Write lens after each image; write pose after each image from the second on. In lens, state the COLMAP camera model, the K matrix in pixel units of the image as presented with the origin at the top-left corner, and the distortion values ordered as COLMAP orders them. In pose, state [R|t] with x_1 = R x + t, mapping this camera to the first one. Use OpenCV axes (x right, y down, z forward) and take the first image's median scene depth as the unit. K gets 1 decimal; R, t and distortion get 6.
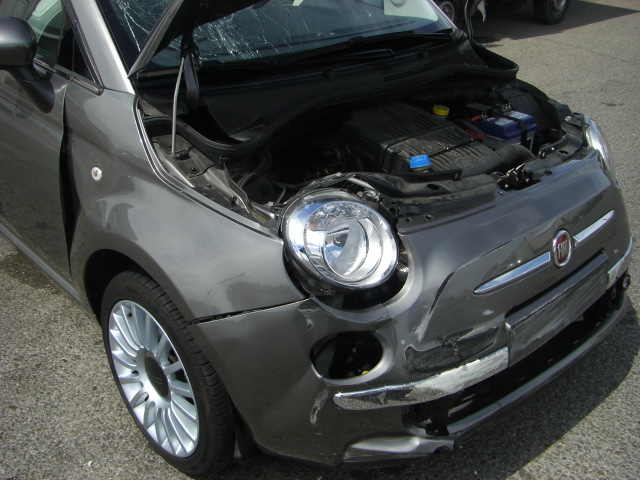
lens RADIAL K [[731.9, 0, 318.0], [0, 731.9, 220.0], [0, 0, 1]] dist [-0.178640, 0.120483]
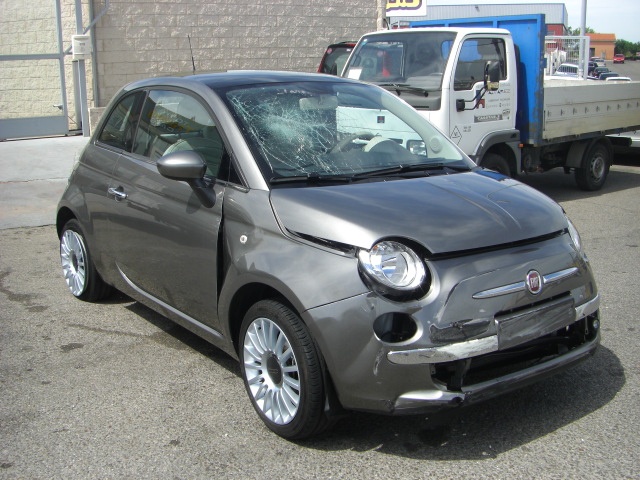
lens RADIAL K [[731.9, 0, 318.0], [0, 731.9, 220.0], [0, 0, 1]] dist [-0.178640, 0.120483]
pose [[0.994847, -0.012586, -0.100602, 0.030971], [-0.013748, 0.966355, -0.256846, 0.338328], [0.100449, 0.256905, 0.961202, -0.632484]]
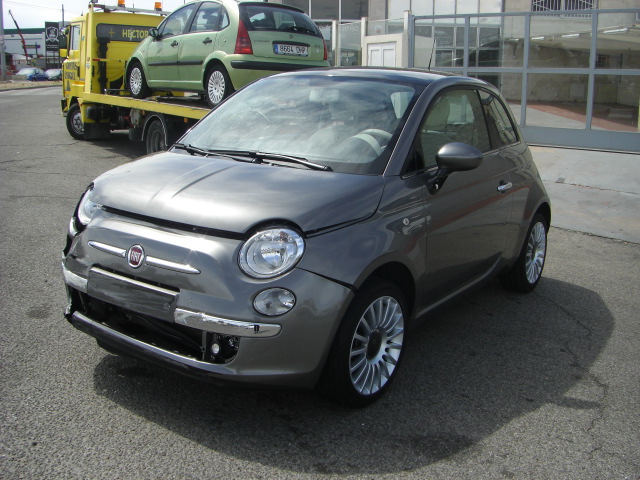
lens RADIAL K [[731.9, 0, 318.0], [0, 731.9, 220.0], [0, 0, 1]] dist [-0.178640, 0.120483]
pose [[0.208805, 0.162896, -0.964295, 2.115051], [-0.460095, 0.886454, 0.050119, -0.324527], [0.862967, 0.433203, 0.260044, 0.945181]]
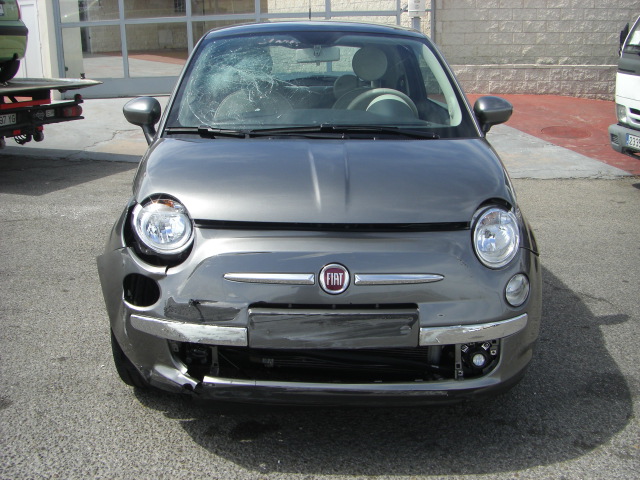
lens RADIAL K [[731.9, 0, 318.0], [0, 731.9, 220.0], [0, 0, 1]] dist [-0.178640, 0.120483]
pose [[0.743533, 0.132983, -0.655343, 1.191460], [-0.274494, 0.954349, -0.117775, 0.104828], [0.609764, 0.267457, 0.746093, 0.021355]]
